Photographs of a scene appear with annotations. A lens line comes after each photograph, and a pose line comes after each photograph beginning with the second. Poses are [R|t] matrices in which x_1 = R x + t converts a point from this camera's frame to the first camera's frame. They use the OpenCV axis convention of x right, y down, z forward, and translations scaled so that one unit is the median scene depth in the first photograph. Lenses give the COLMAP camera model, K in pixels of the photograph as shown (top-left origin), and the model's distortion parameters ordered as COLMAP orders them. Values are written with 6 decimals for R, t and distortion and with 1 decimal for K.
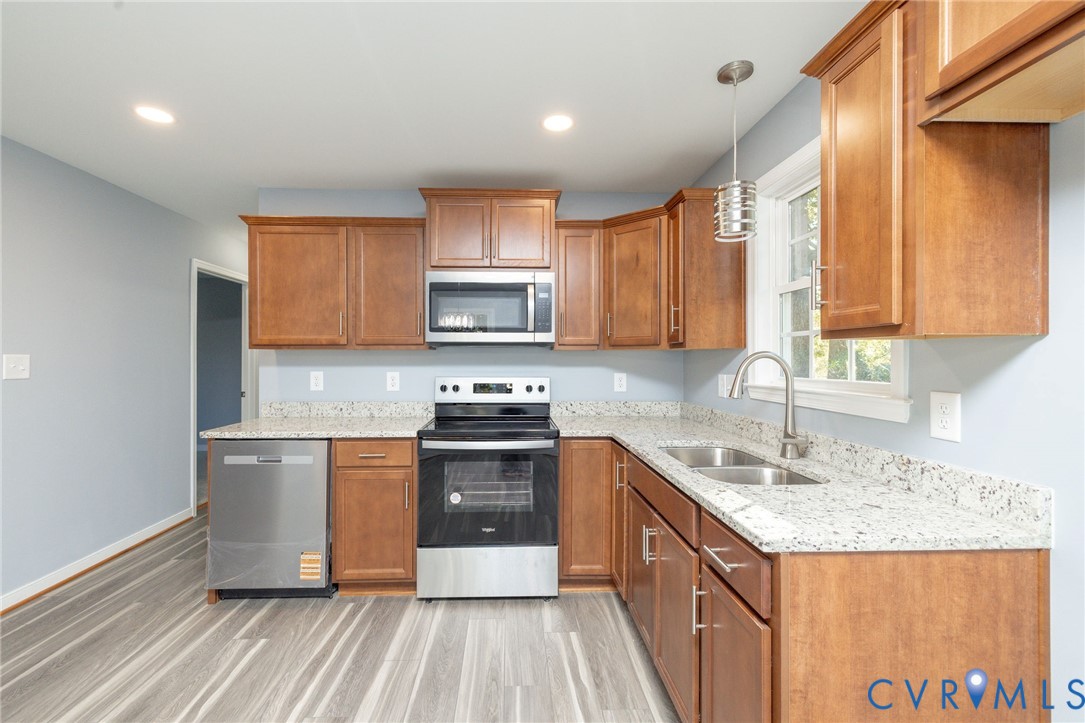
lens RADIAL K [[457.8, 0, 528.0], [0, 457.8, 358.4], [0, 0, 1]] dist [-0.001154, -0.000176]
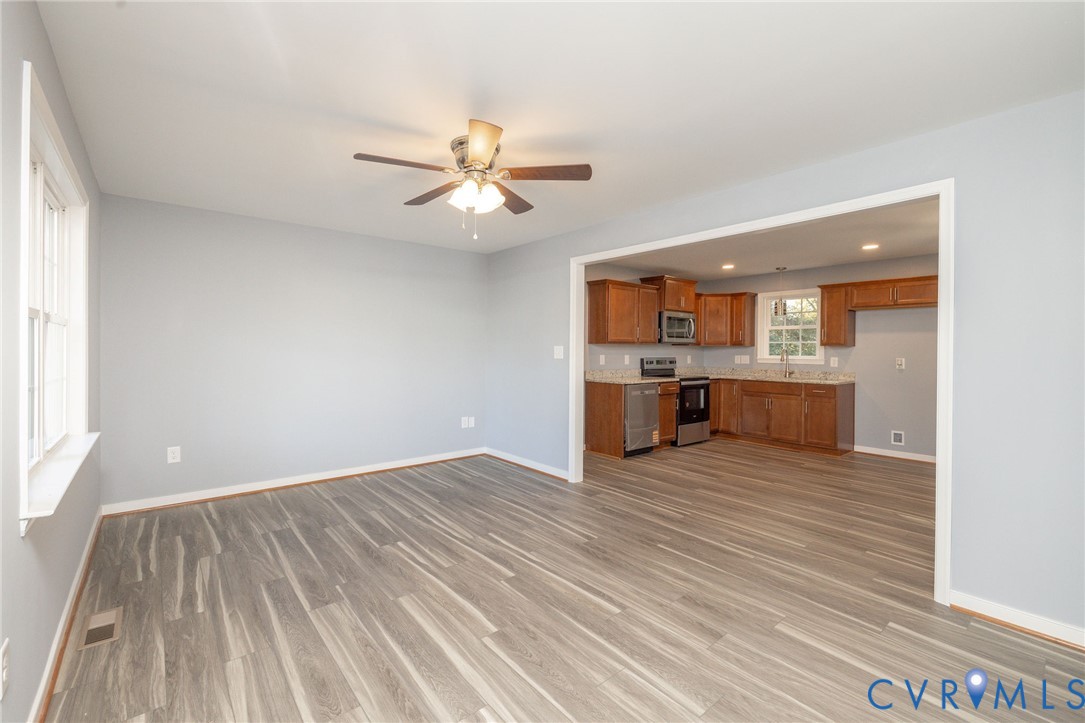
lens RADIAL K [[475.5, 0, 530.4], [0, 475.5, 350.6], [0, 0, 1]] dist [0.015075, -0.000215]
pose [[0.792558, 0.003474, 0.609787, -2.408610], [-0.007811, 0.999960, 0.004455, 0.003561], [-0.609747, -0.008294, 0.792553, -0.540726]]
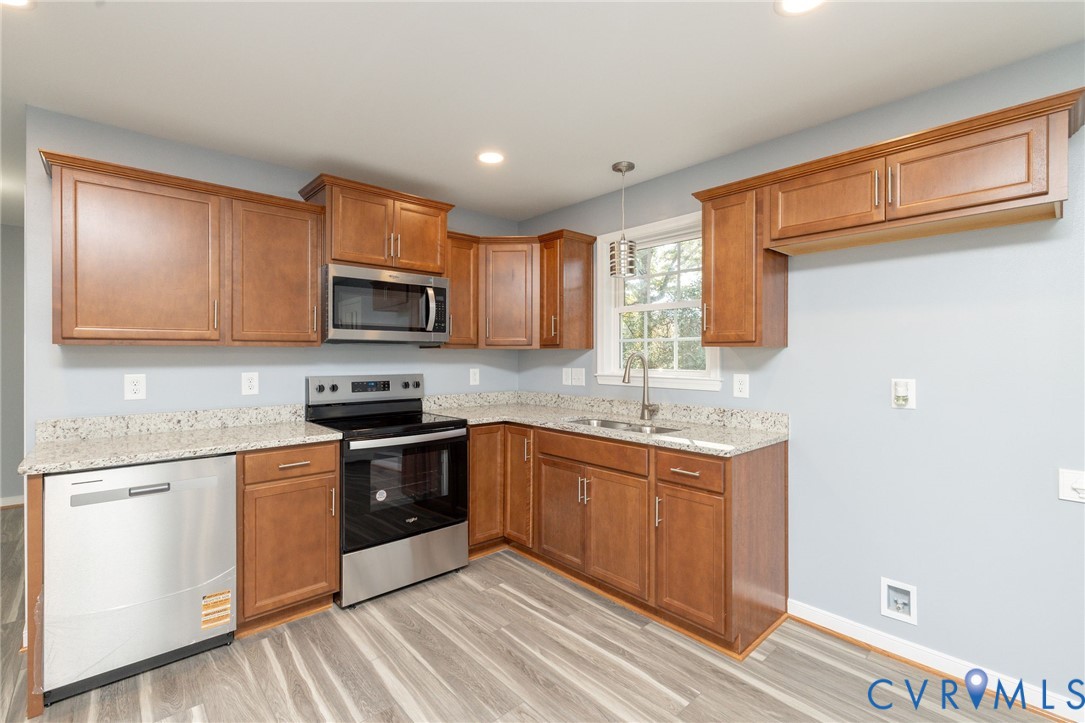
lens RADIAL K [[477.8, 0, 523.9], [0, 477.8, 355.2], [0, 0, 1]] dist [0.001159, -0.000113]
pose [[0.777235, -0.000059, 0.629210, -0.571089], [-0.000714, 0.999999, 0.000976, -0.004433], [-0.629210, -0.001208, 0.777234, -0.013401]]
